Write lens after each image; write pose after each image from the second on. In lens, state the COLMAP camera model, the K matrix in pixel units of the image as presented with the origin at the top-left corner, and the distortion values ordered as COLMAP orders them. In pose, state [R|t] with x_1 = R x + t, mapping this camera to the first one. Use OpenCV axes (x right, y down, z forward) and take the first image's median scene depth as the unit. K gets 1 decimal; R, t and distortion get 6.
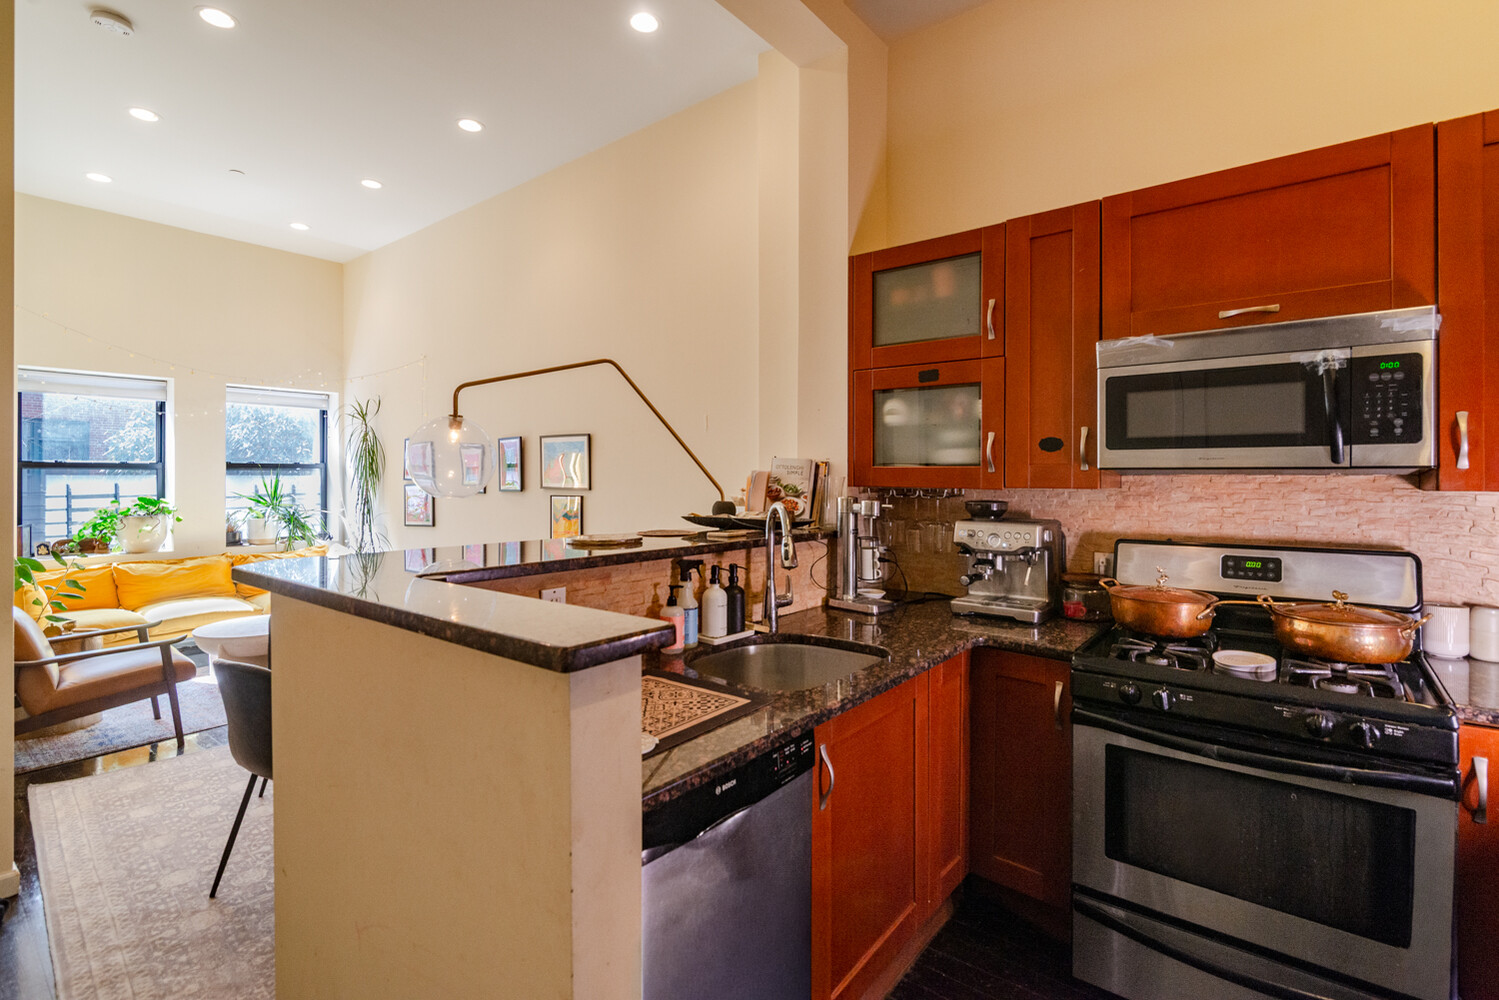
lens RADIAL K [[689.4, 0, 749.9], [0, 689.4, 454.6], [0, 0, 1]] dist [0.001683, -0.004116]
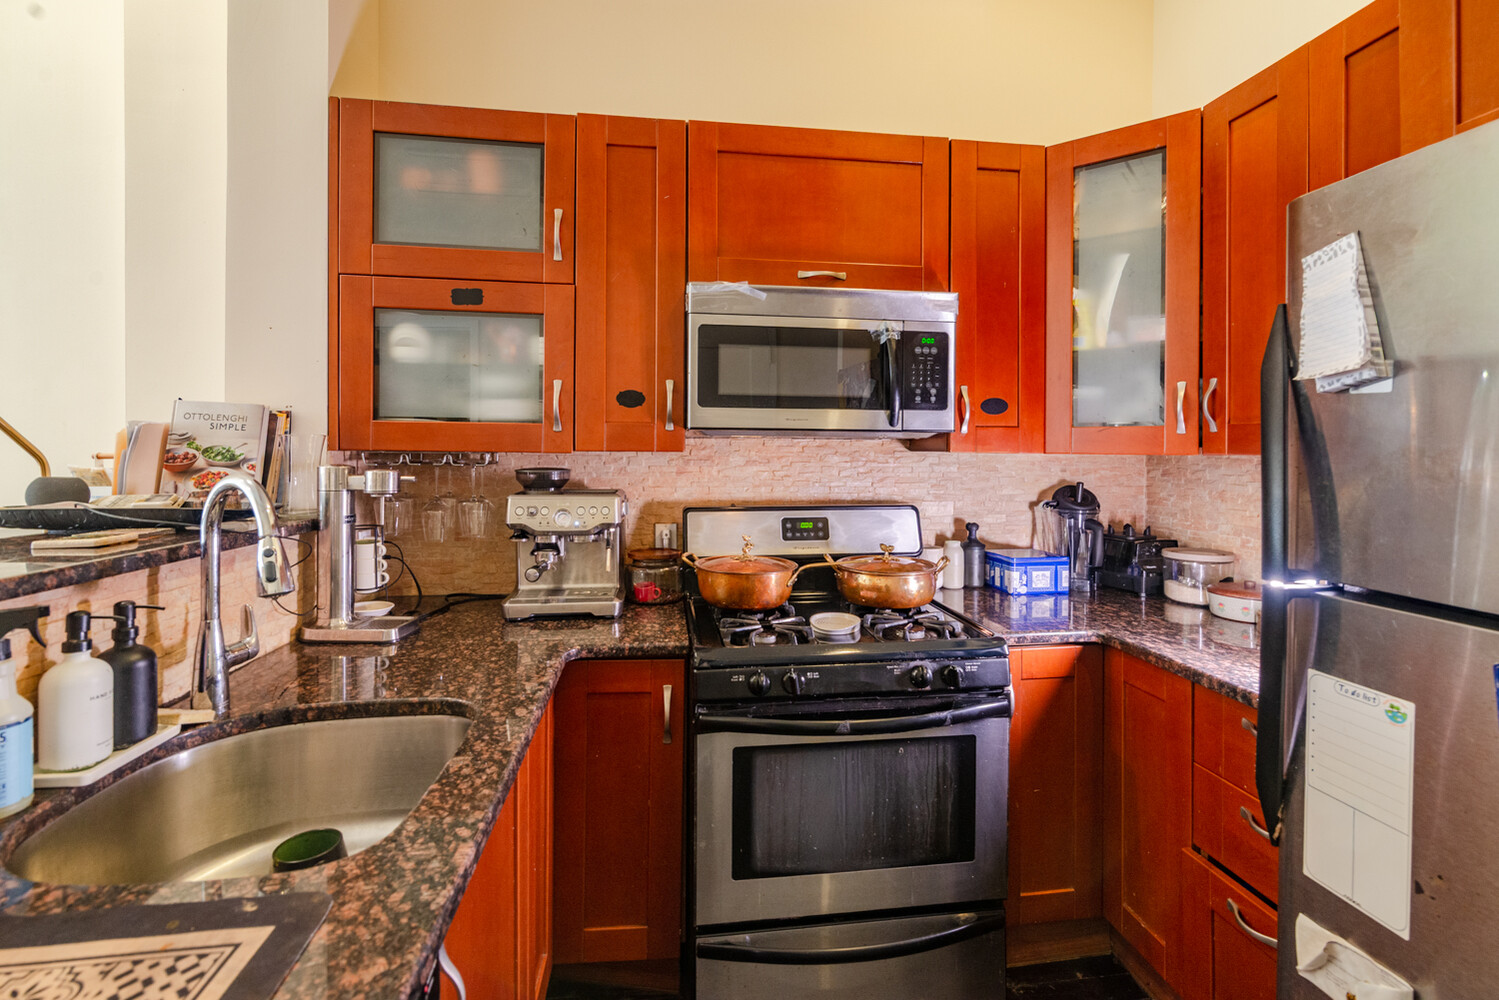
lens RADIAL K [[689.4, 0, 749.9], [0, 689.4, 454.6], [0, 0, 1]] dist [0.001683, -0.004116]
pose [[0.685803, 0.000526, 0.727787, -0.073449], [-0.028762, 0.999238, 0.026381, 0.027766], [-0.727218, -0.039025, 0.685296, 0.339090]]
